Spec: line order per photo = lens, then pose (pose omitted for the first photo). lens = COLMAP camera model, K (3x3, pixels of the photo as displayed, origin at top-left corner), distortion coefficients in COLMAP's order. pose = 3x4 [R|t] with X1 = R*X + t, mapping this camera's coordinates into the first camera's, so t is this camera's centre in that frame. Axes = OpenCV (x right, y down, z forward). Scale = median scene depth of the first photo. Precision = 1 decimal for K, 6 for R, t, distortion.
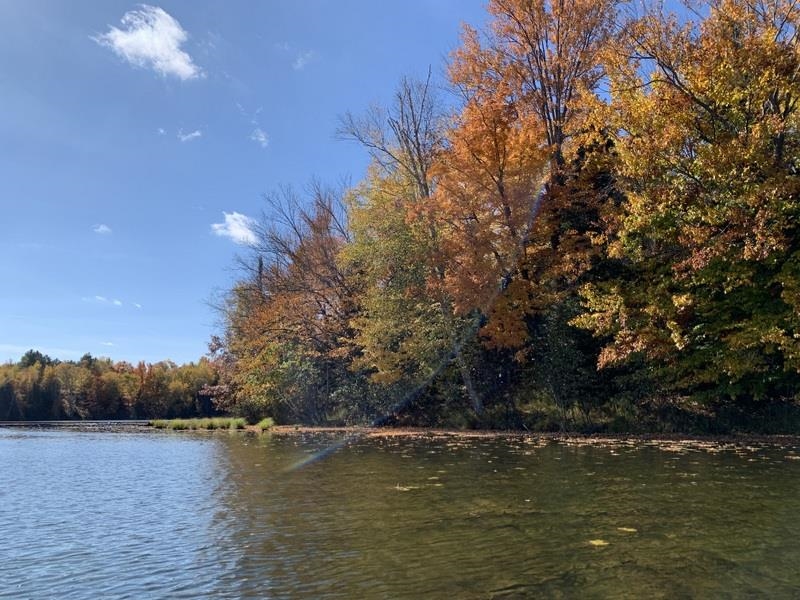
lens RADIAL K [[589.9, 0, 397.4], [0, 589.9, 289.6], [0, 0, 1]] dist [0.003970, -0.000101]
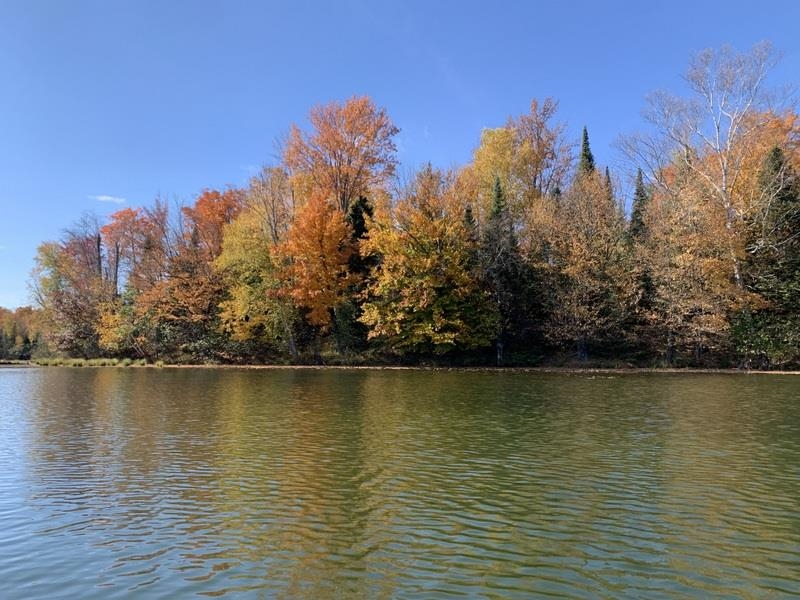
lens RADIAL K [[589.9, 0, 397.4], [0, 589.9, 289.6], [0, 0, 1]] dist [0.003970, -0.000101]
pose [[0.891588, 0.047045, 0.450398, -0.649268], [-0.092788, 0.992466, 0.080014, -0.273274], [-0.443240, -0.113131, 0.889235, -1.189314]]
